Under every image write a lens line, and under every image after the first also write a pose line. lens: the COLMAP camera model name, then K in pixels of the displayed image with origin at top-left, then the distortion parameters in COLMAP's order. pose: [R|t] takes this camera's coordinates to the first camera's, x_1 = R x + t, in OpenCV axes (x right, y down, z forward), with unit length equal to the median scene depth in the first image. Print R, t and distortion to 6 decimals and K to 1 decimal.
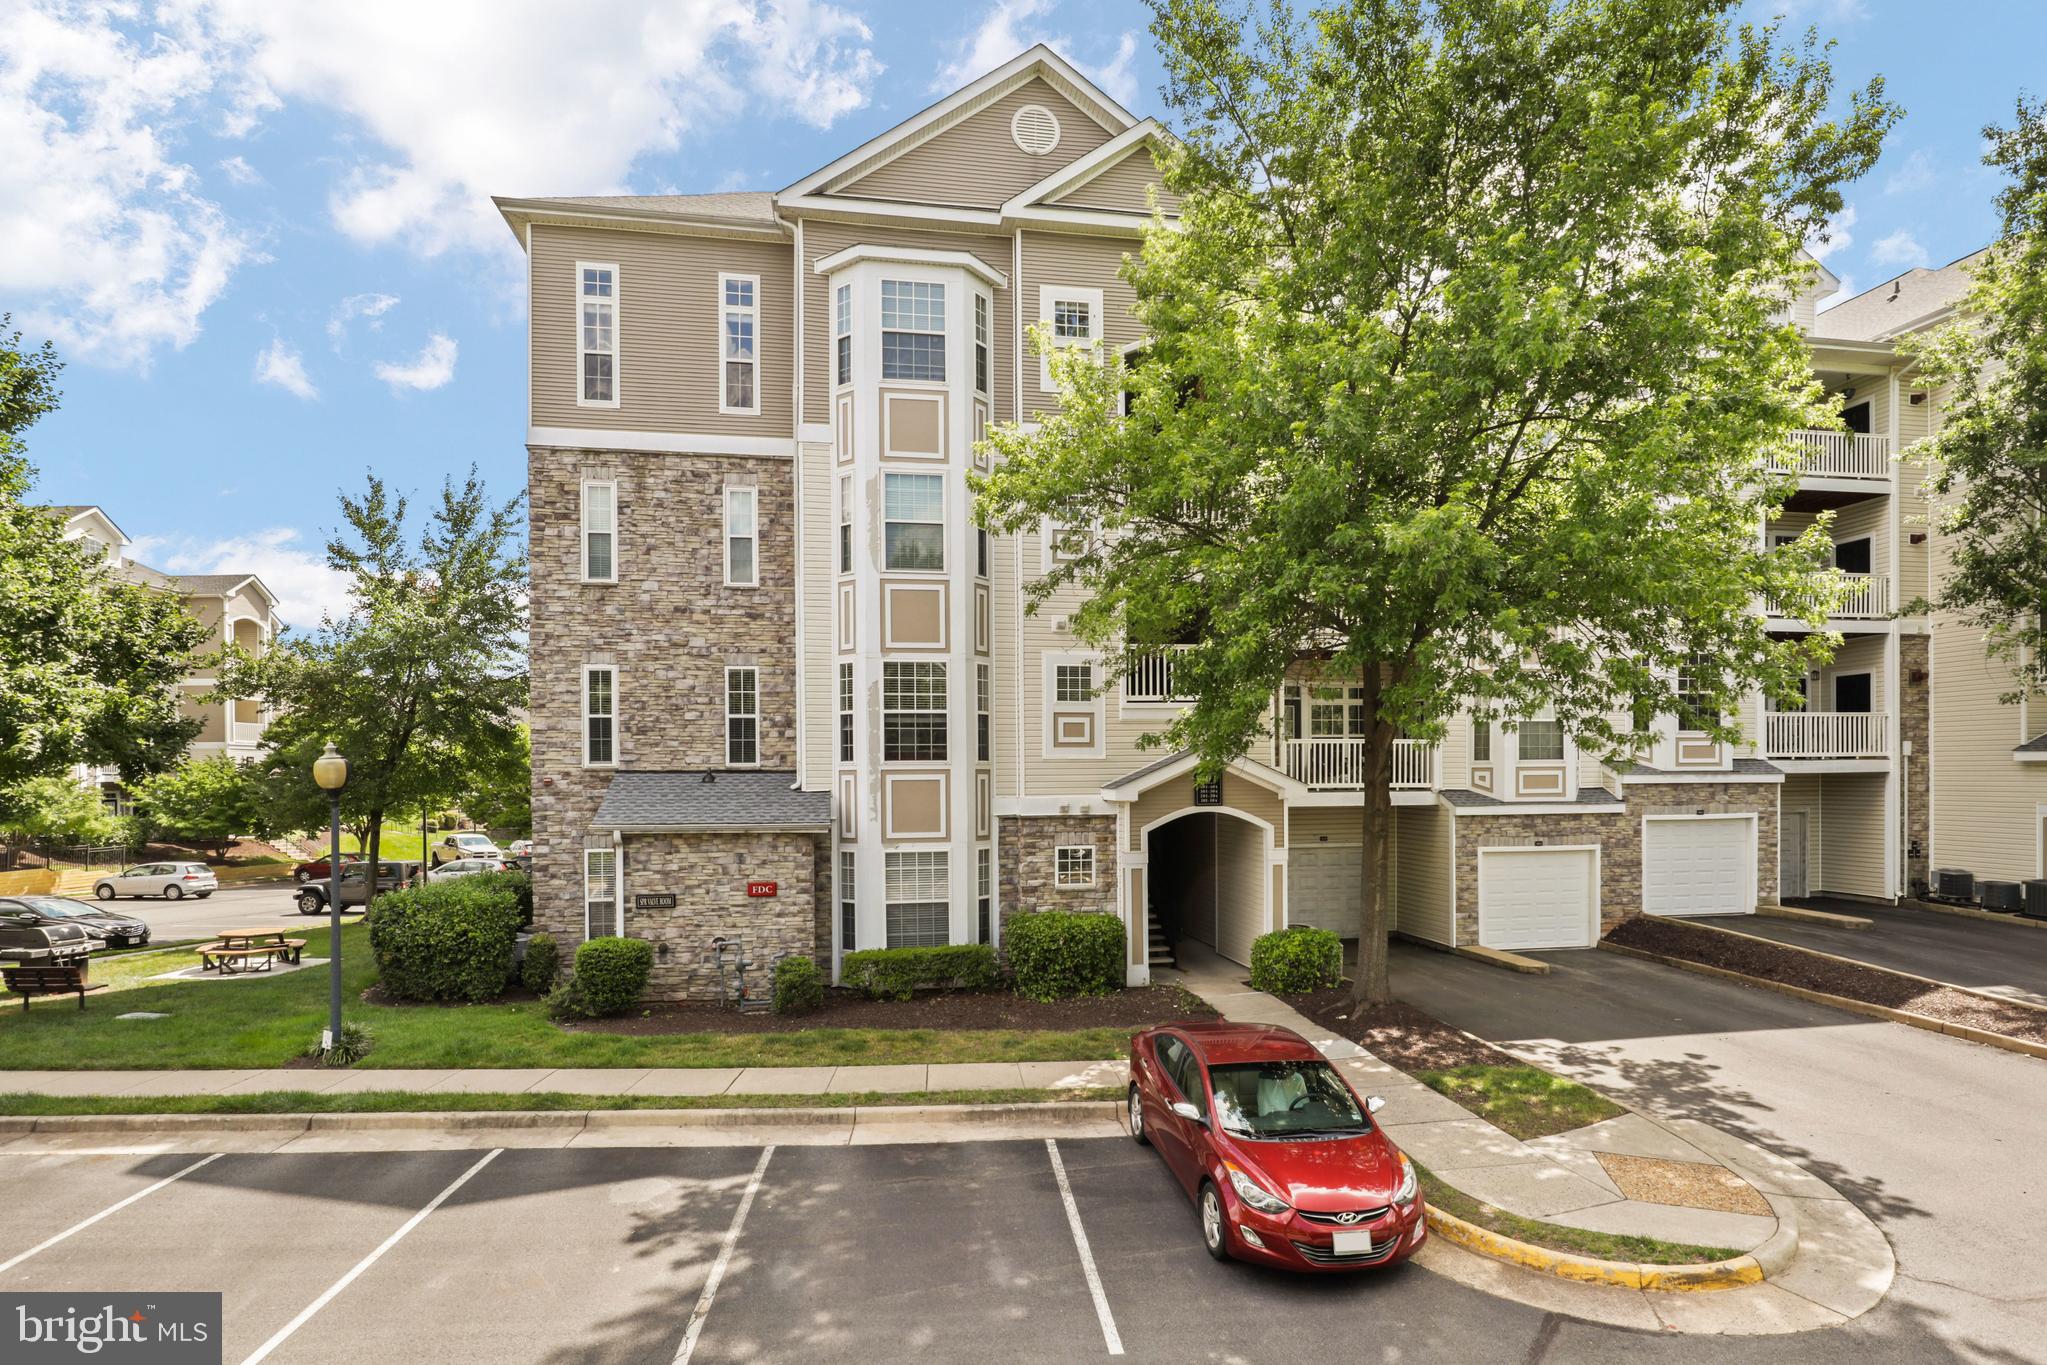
lens RADIAL K [[1031.4, 0, 1024.9], [0, 1031.4, 785.2], [0, 0, 1]] dist [-0.008746, 0.000554]
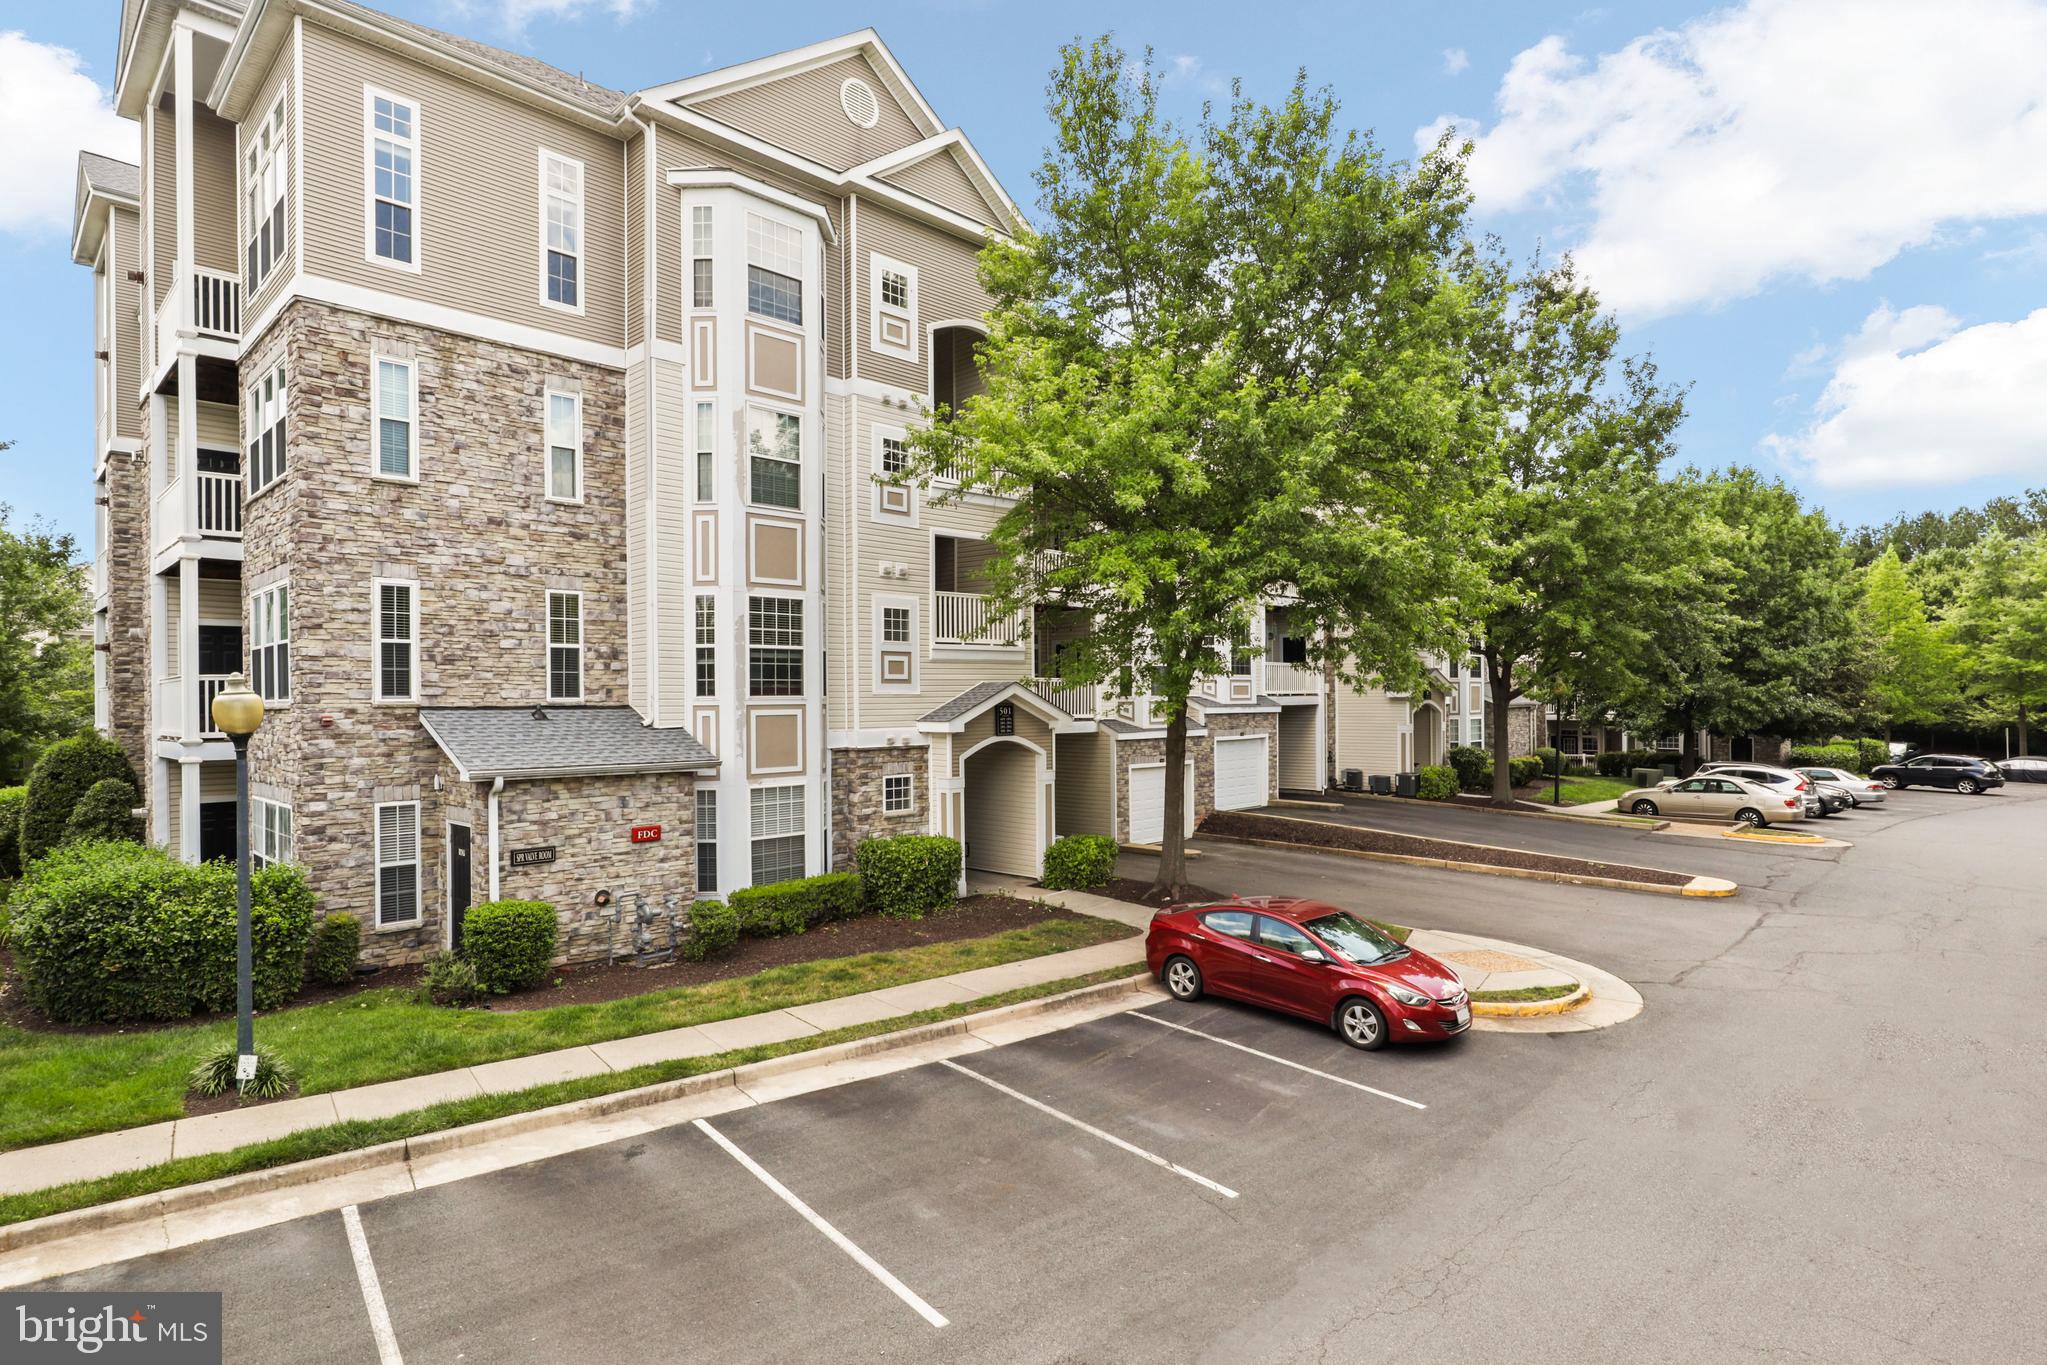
lens RADIAL K [[1011.0, 0, 1023.4], [0, 1011.0, 703.5], [0, 0, 1]] dist [-0.004106, 0.000085]
pose [[0.829910, -0.002021, 0.557893, -0.448139], [0.009925, 0.999889, -0.011142, -0.002927], [-0.557808, 0.014784, 0.829838, 0.048329]]
